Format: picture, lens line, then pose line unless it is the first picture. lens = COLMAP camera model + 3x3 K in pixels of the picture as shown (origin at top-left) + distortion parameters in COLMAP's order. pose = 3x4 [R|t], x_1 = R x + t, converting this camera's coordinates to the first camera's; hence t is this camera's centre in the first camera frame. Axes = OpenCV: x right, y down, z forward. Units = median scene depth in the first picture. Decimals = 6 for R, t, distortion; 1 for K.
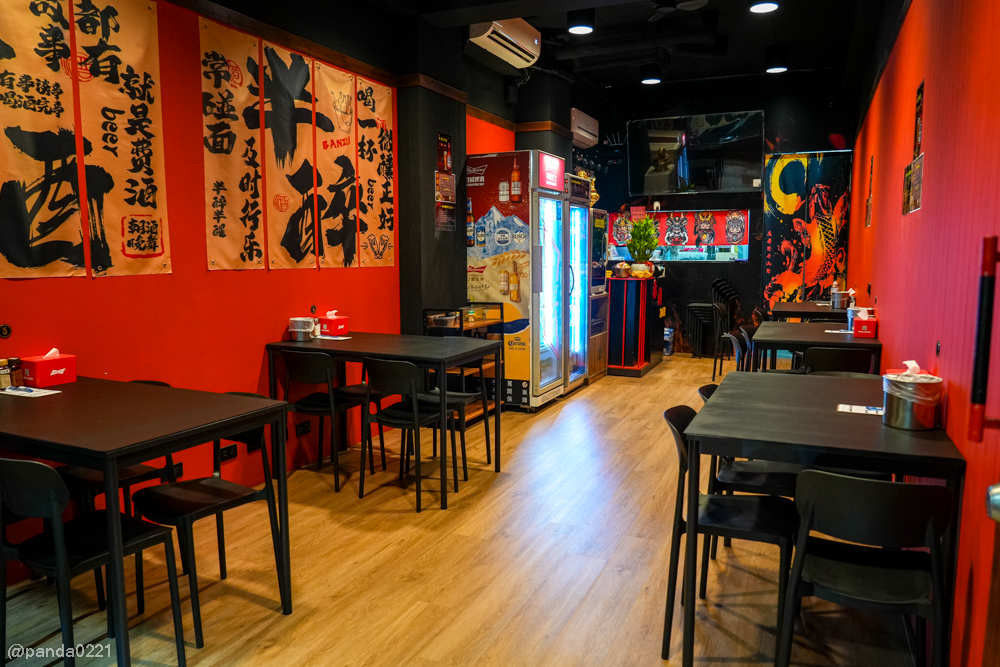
lens RADIAL K [[696.6, 0, 501.6], [0, 696.6, 332.9], [0, 0, 1]] dist [-0.023182, 0.002847]
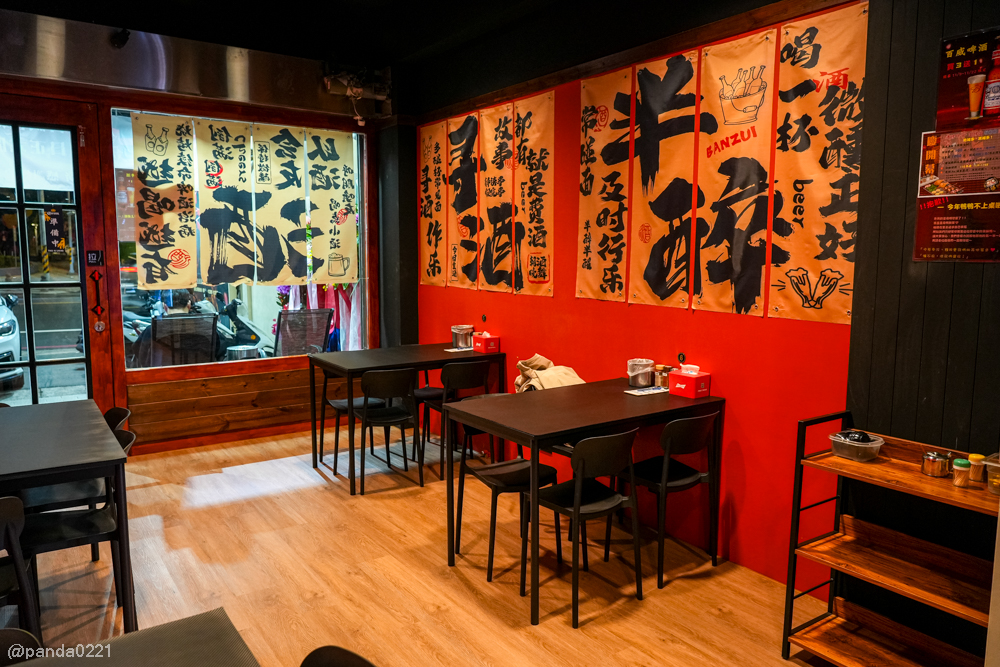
lens RADIAL K [[709.4, 0, 501.9], [0, 709.4, 336.4], [0, 0, 1]] dist [-0.007468, 0.000138]
pose [[-0.504500, 0.101764, -0.857394, 0.613601], [-0.107139, 0.977977, 0.179117, -0.206157], [0.856739, 0.182225, -0.482486, 1.346965]]
